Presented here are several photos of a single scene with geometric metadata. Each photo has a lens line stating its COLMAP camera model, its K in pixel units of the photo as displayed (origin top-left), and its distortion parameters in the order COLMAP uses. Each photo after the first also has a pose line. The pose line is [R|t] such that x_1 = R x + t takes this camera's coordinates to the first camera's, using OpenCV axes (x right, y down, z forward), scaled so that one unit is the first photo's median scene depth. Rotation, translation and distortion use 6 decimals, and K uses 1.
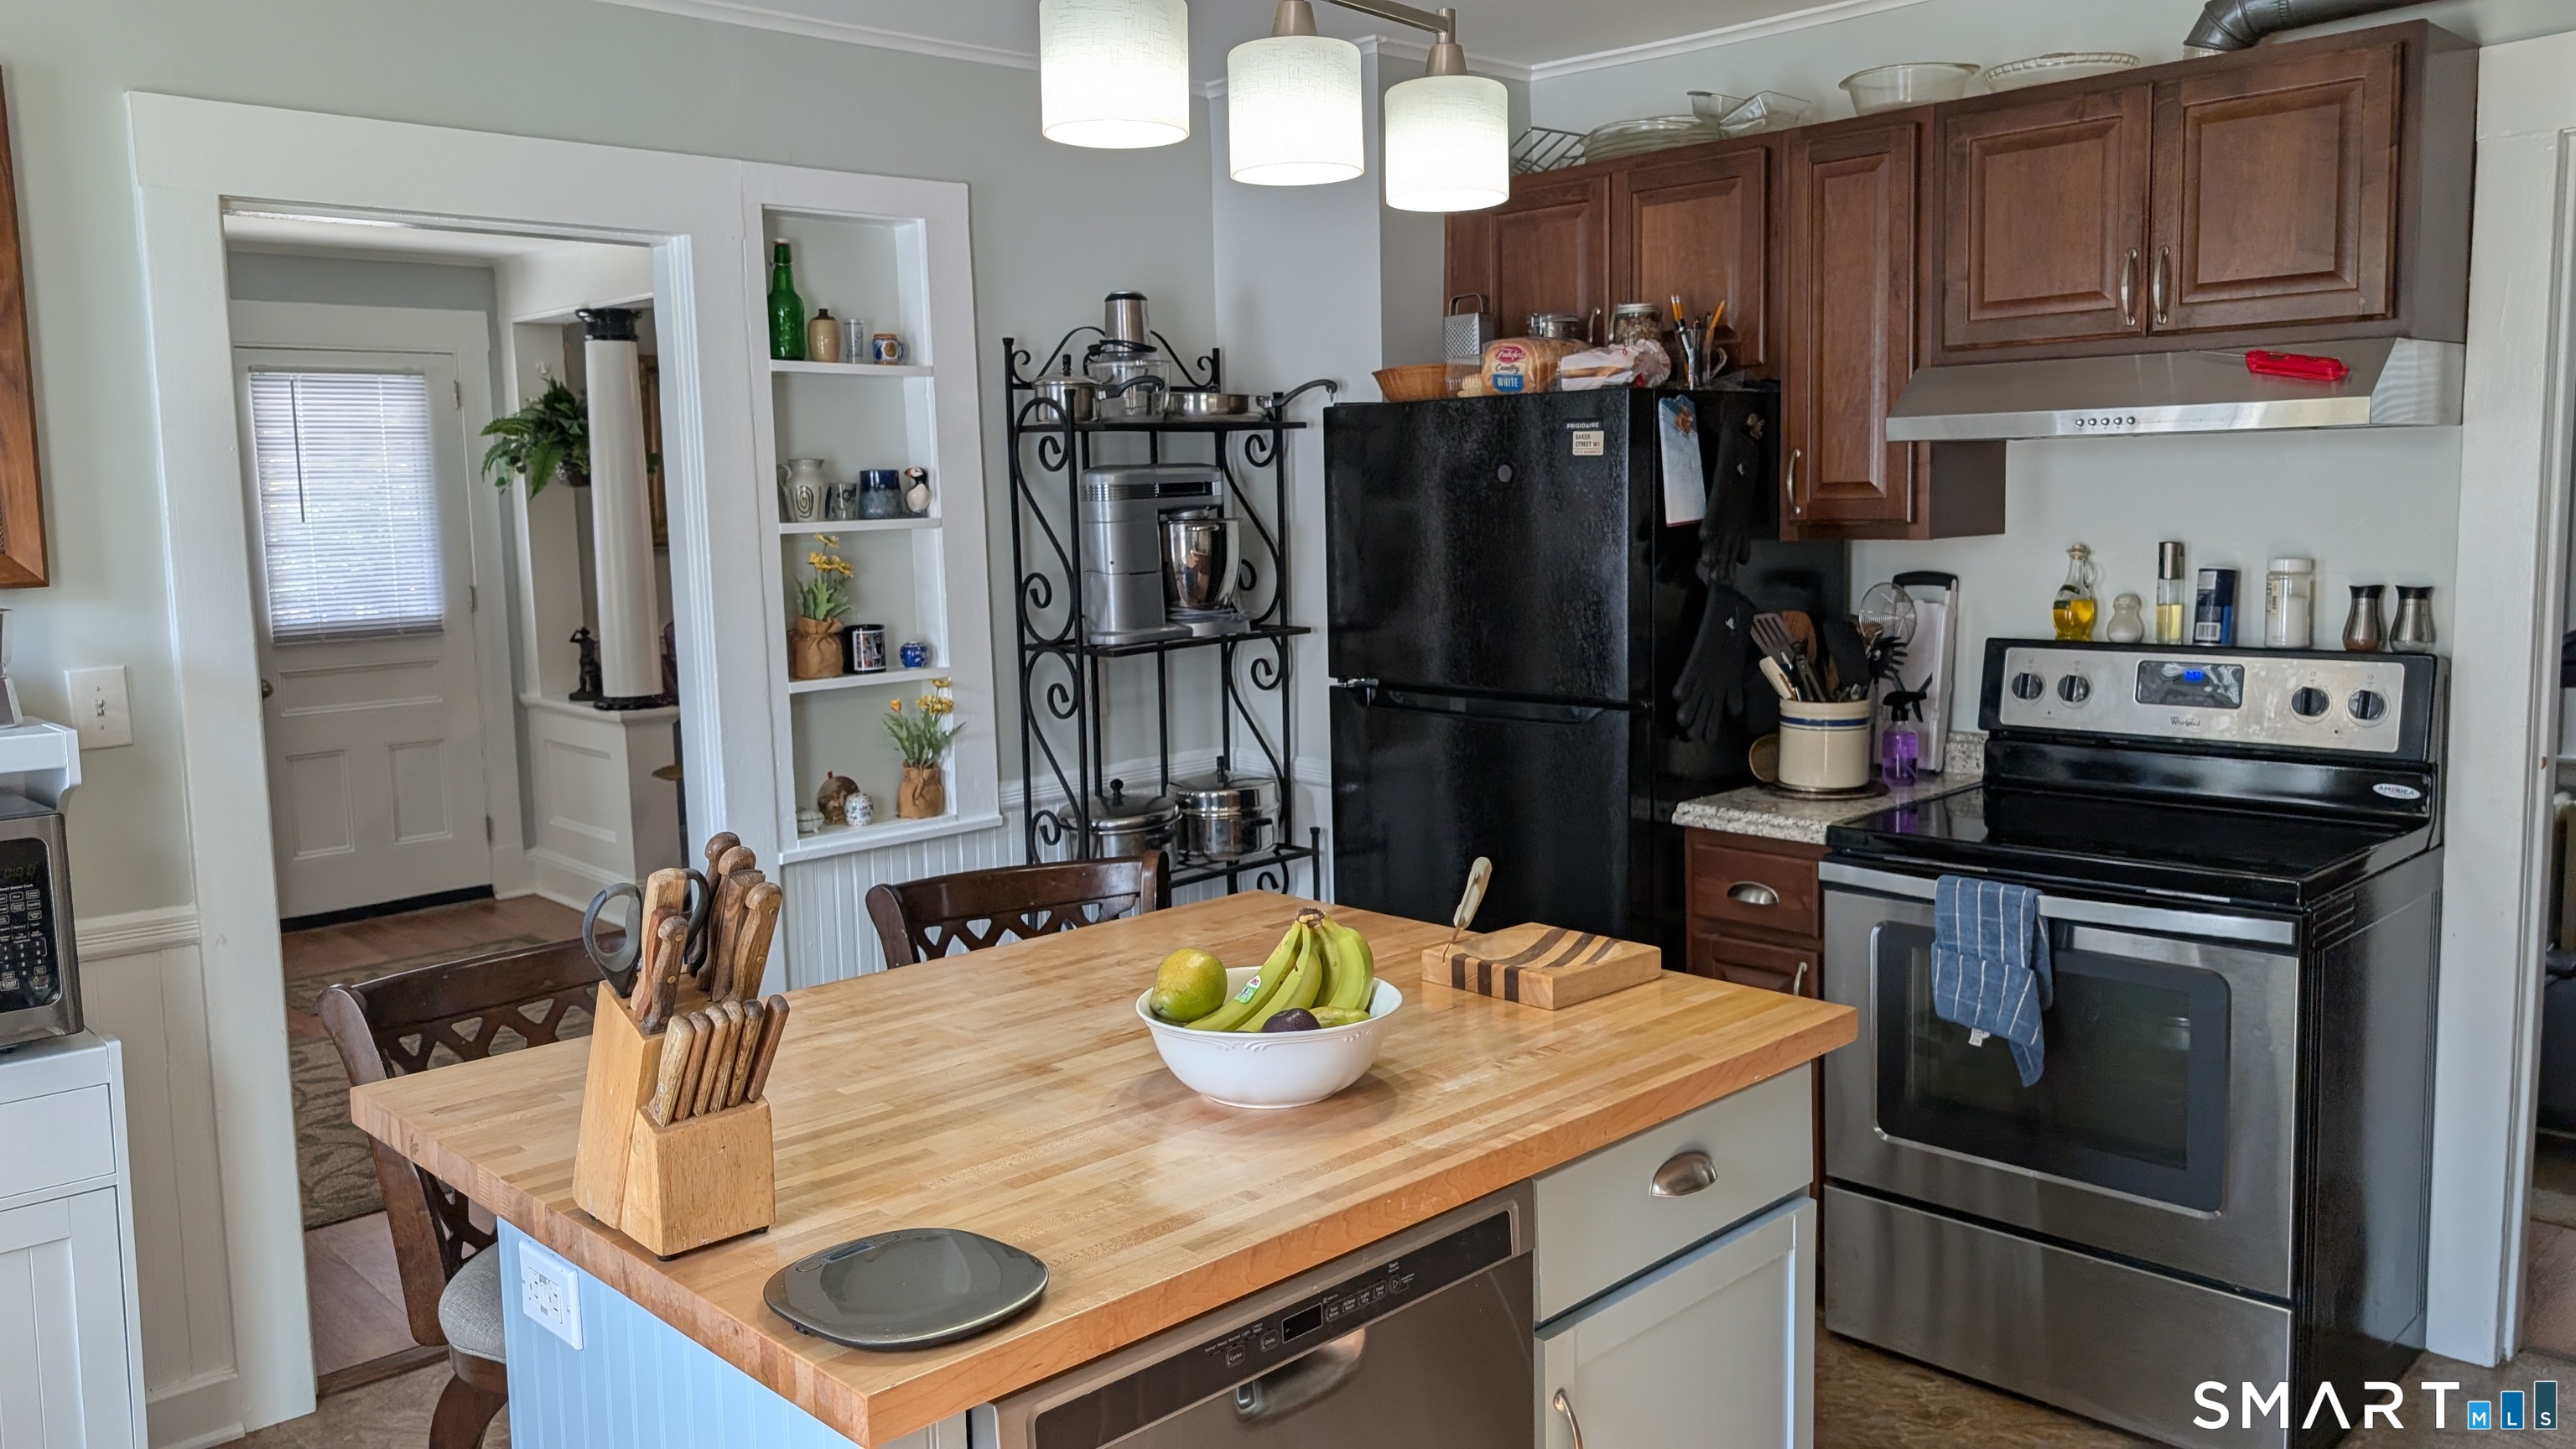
lens RADIAL K [[1868.9, 0, 1288.0], [0, 1868.9, 724.5], [0, 0, 1]] dist [0.064433, -0.137254]
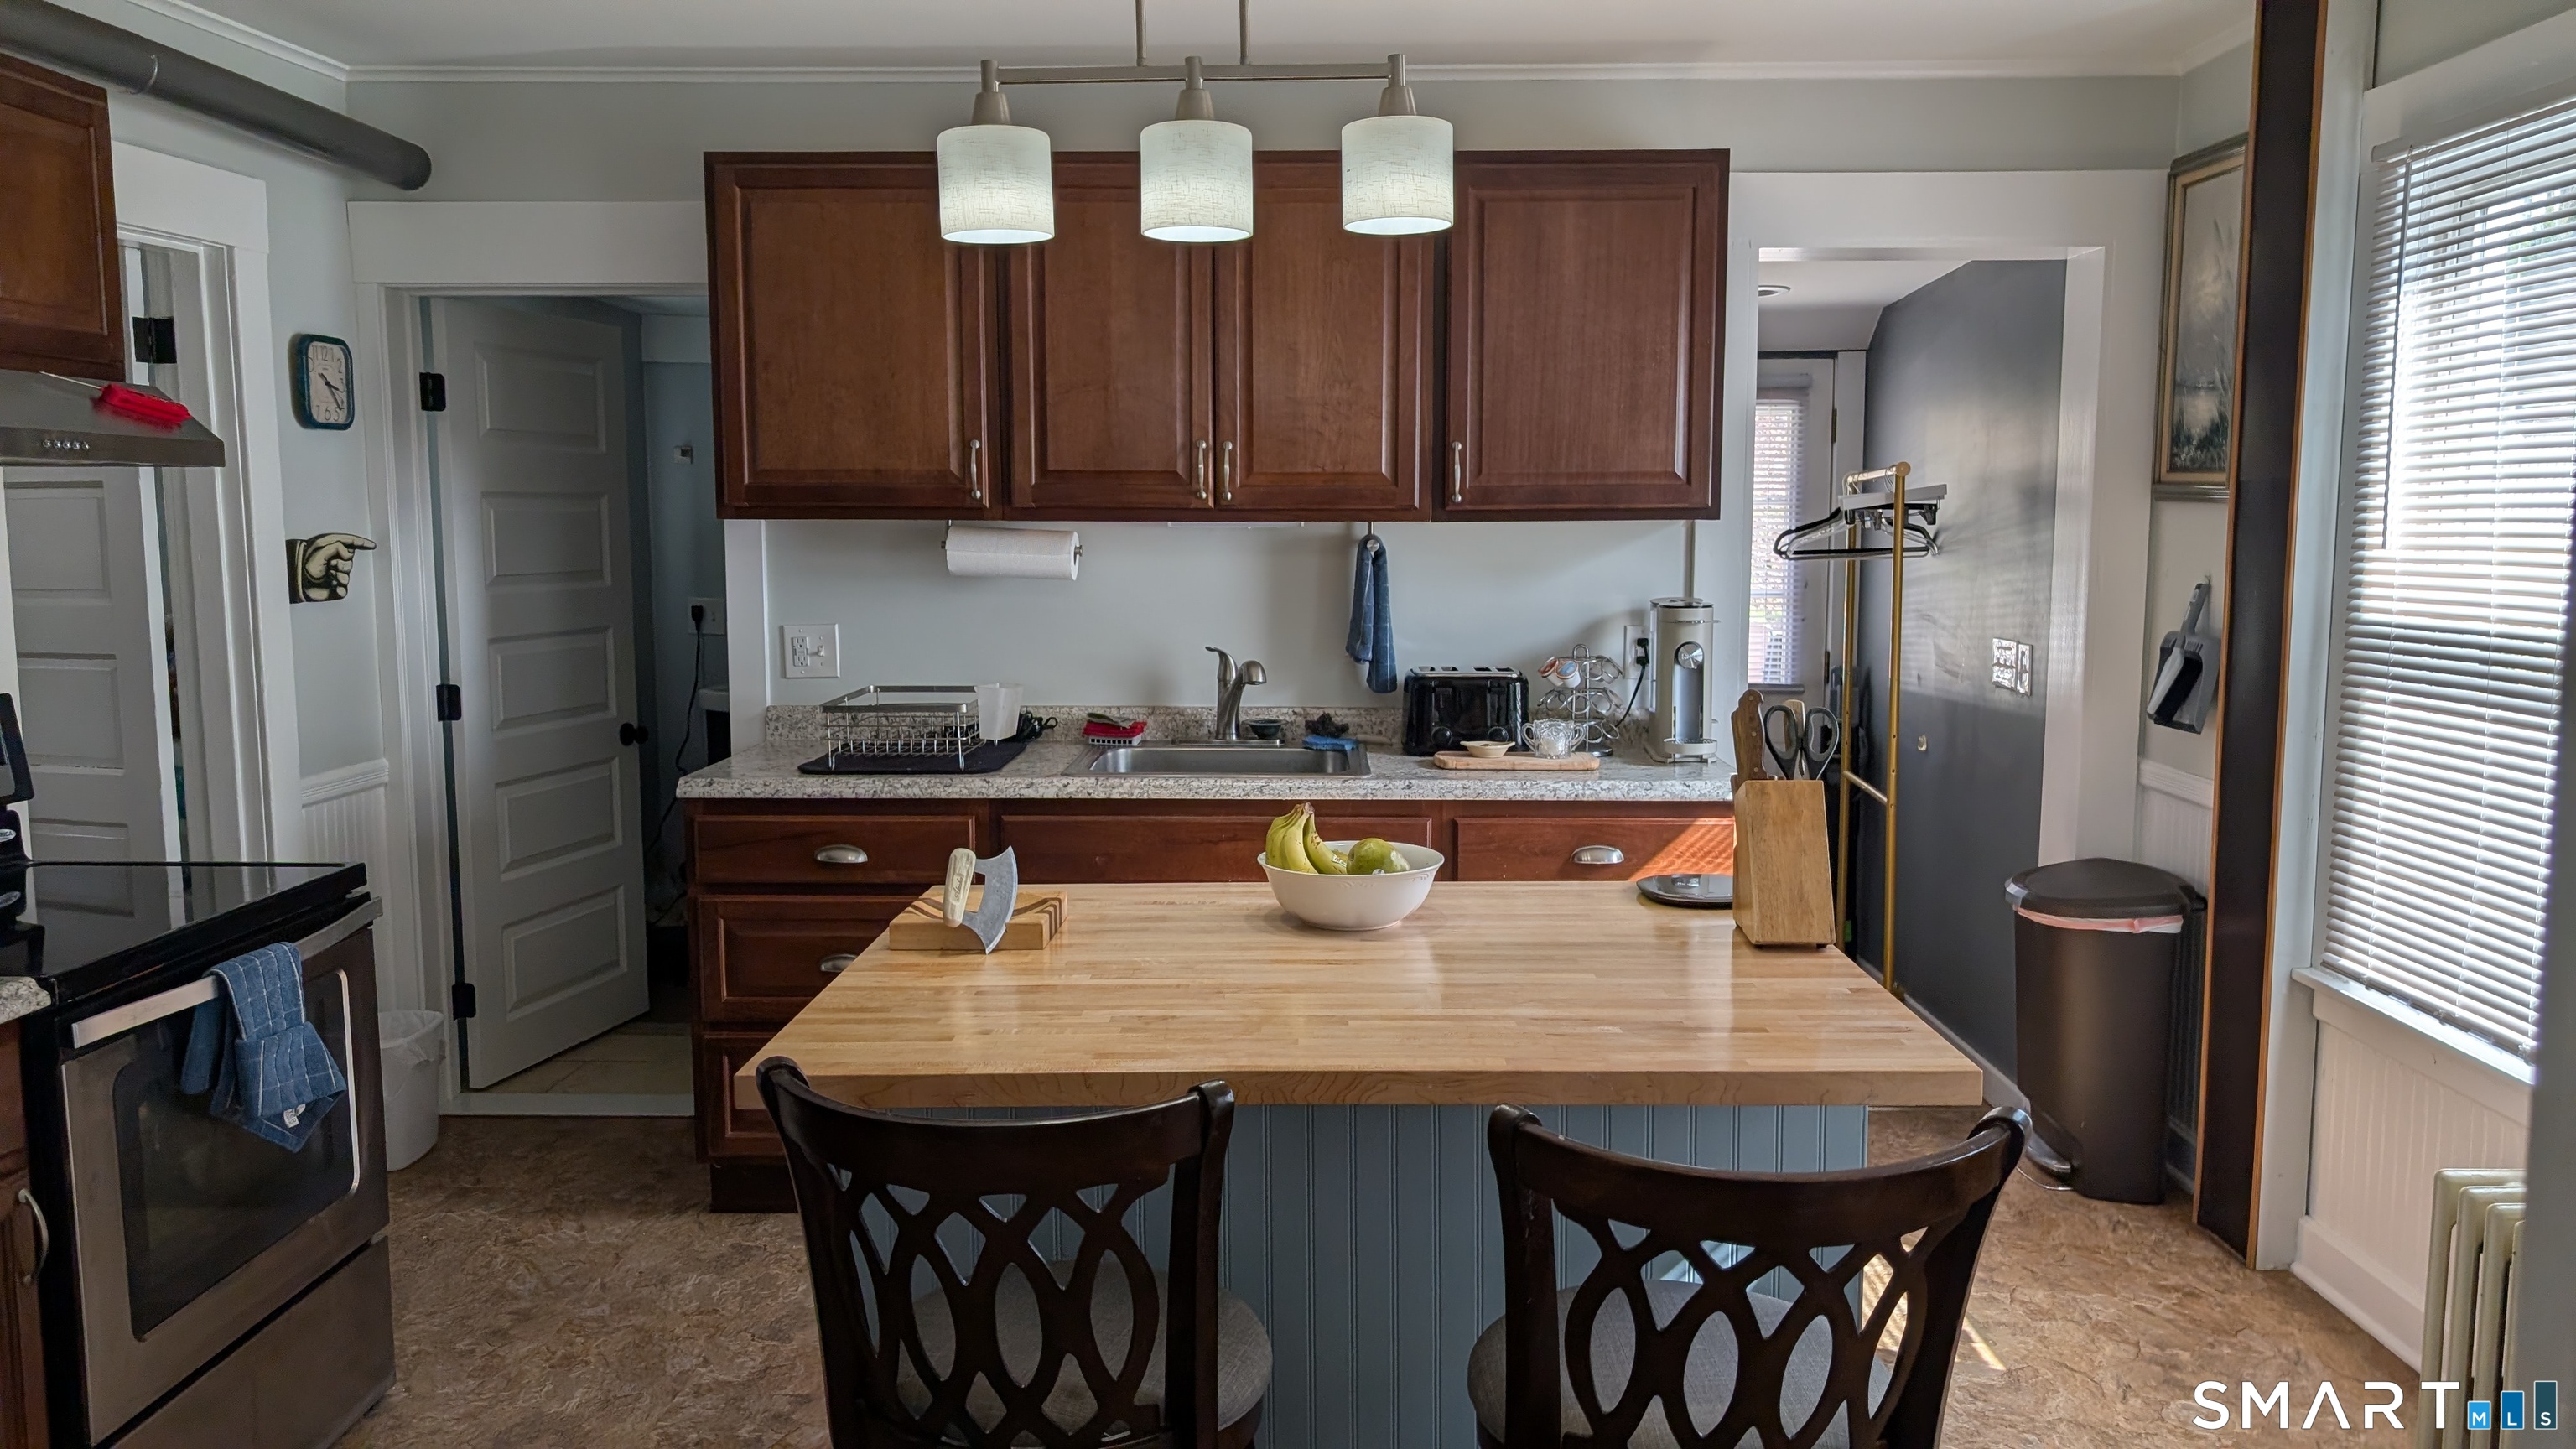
lens RADIAL K [[1868.9, 0, 1288.0], [0, 1868.9, 724.5], [0, 0, 1]] dist [0.064433, -0.137254]
pose [[-0.710338, -0.050959, 0.702013, -0.573344], [0.105050, 0.978529, 0.177327, -0.124000], [-0.695977, 0.199709, -0.689734, 1.182439]]
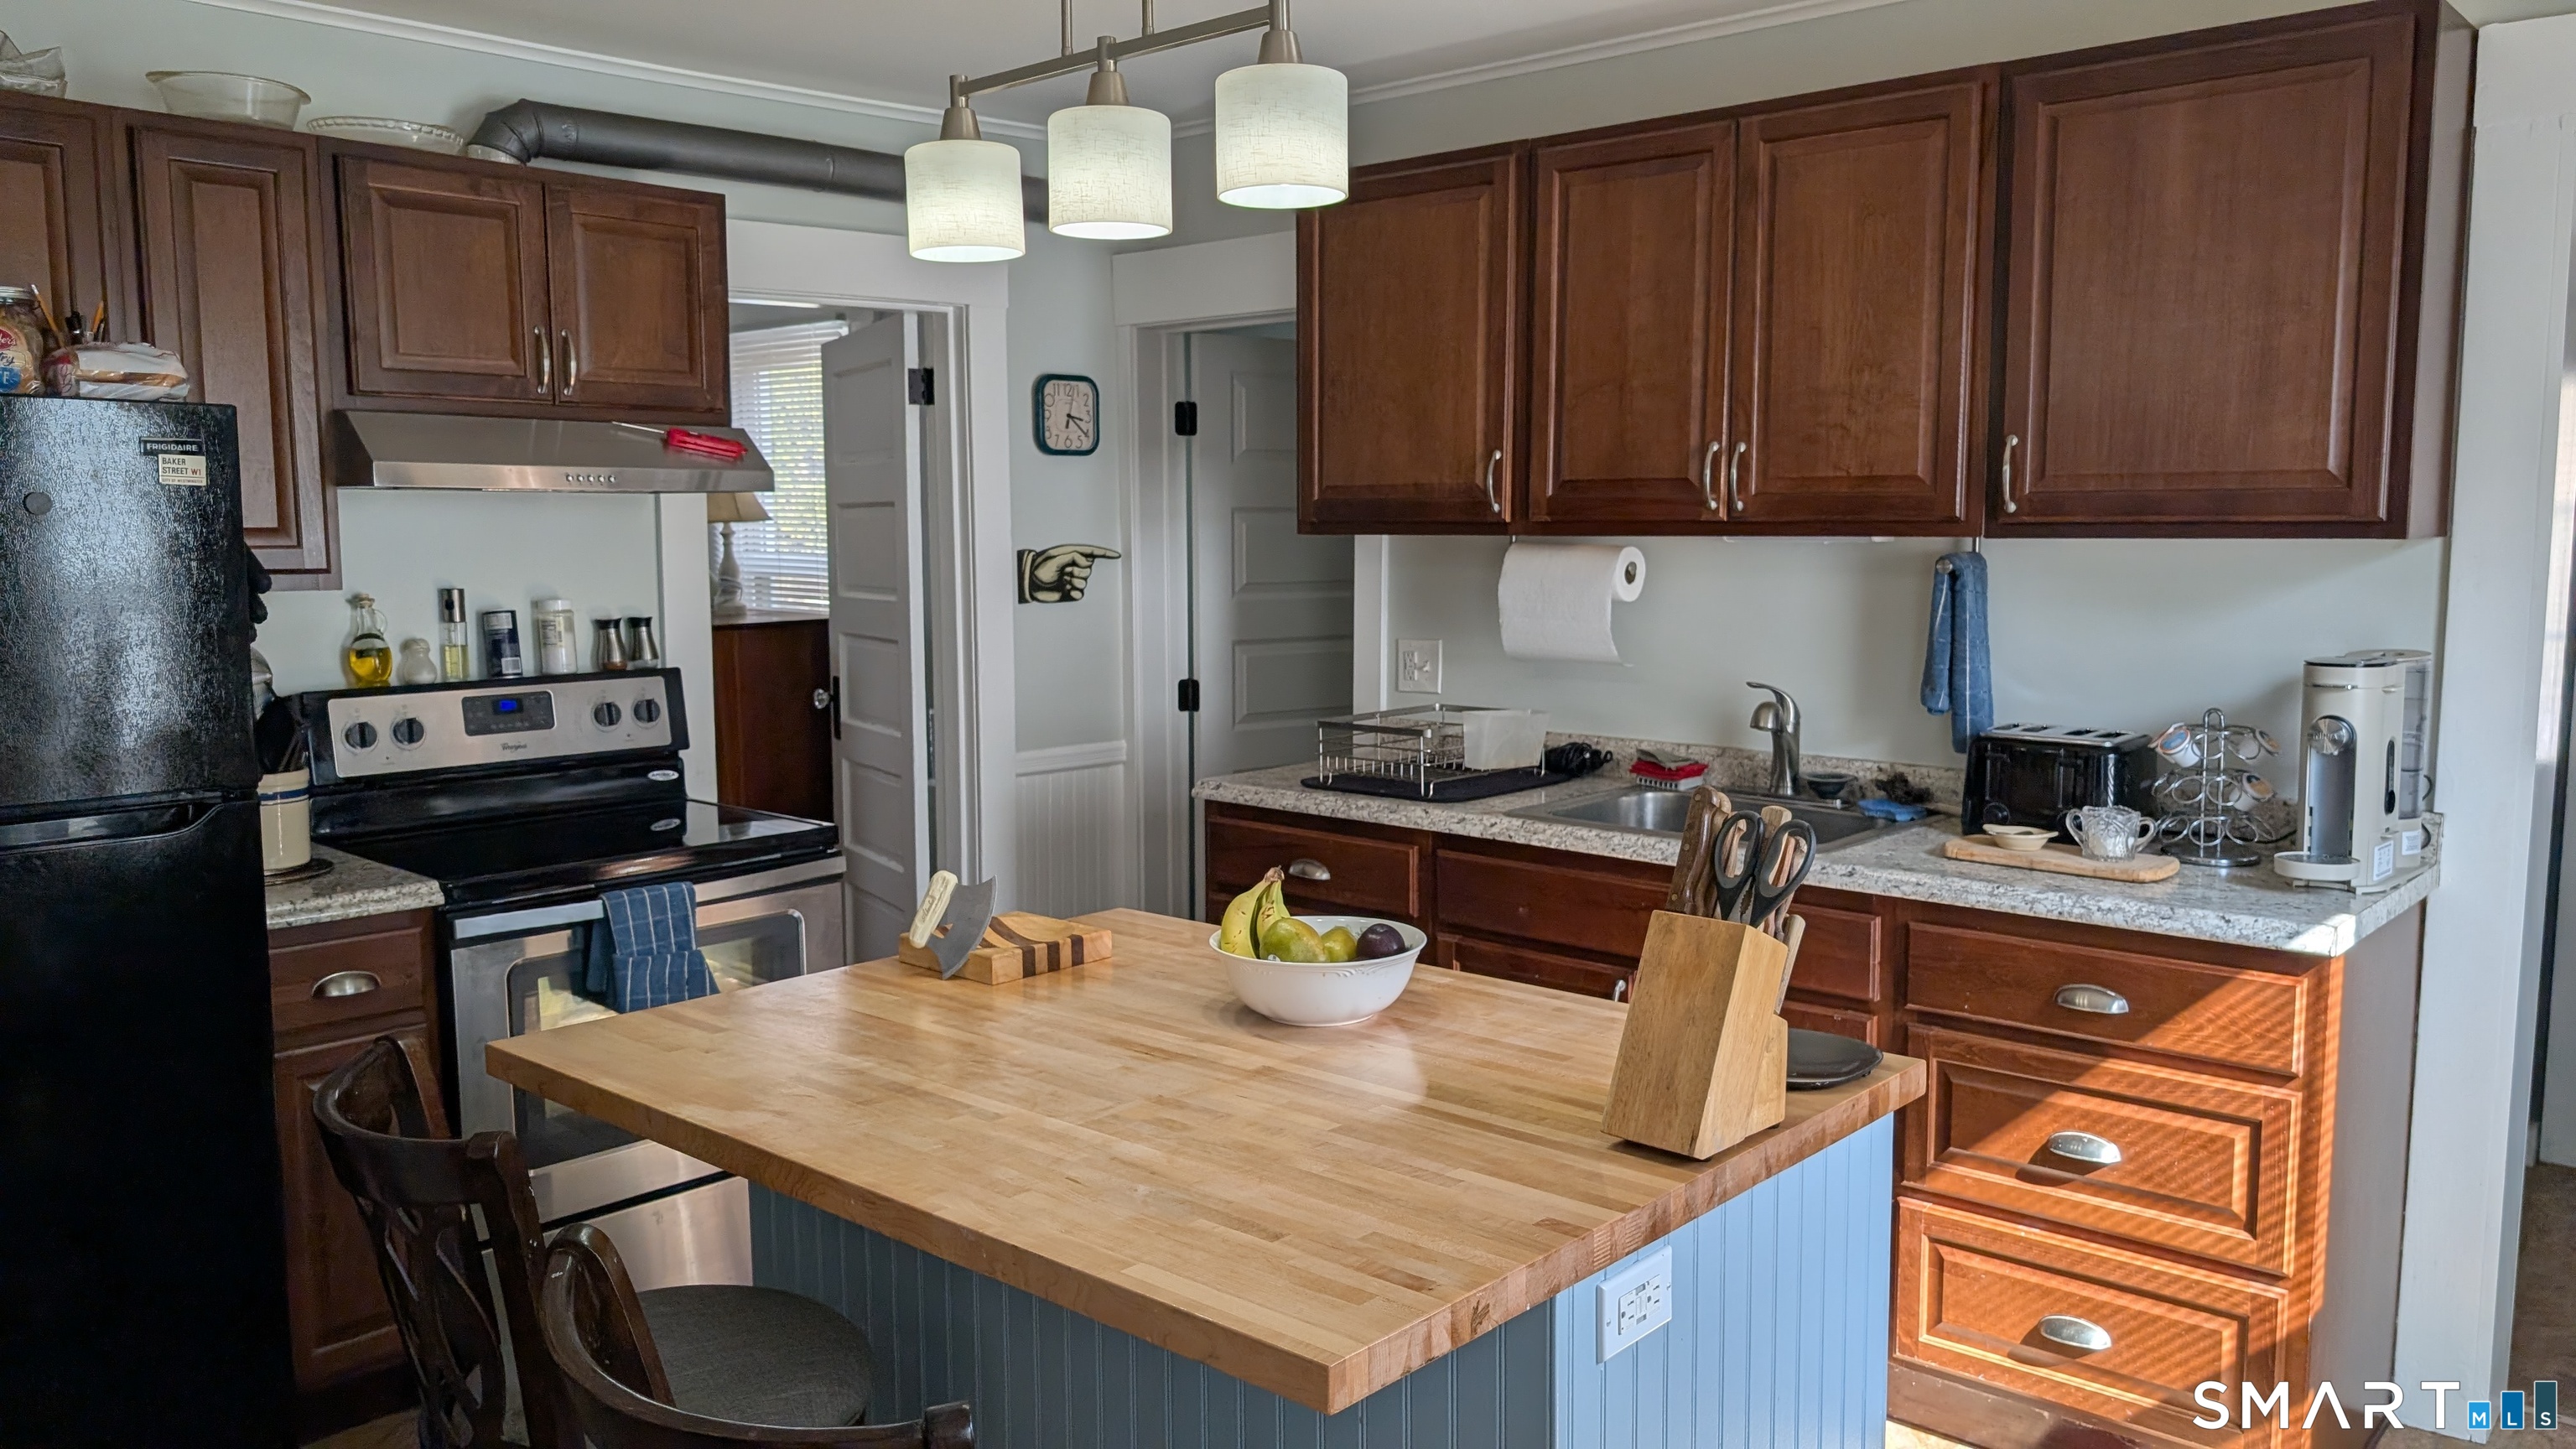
lens RADIAL K [[1868.9, 0, 1288.0], [0, 1868.9, 724.5], [0, 0, 1]] dist [0.064433, -0.137254]
pose [[-0.068567, -0.082023, 0.994269, -0.714615], [0.125659, 0.987967, 0.090169, -0.060933], [-0.989701, 0.131122, -0.057435, 0.635590]]
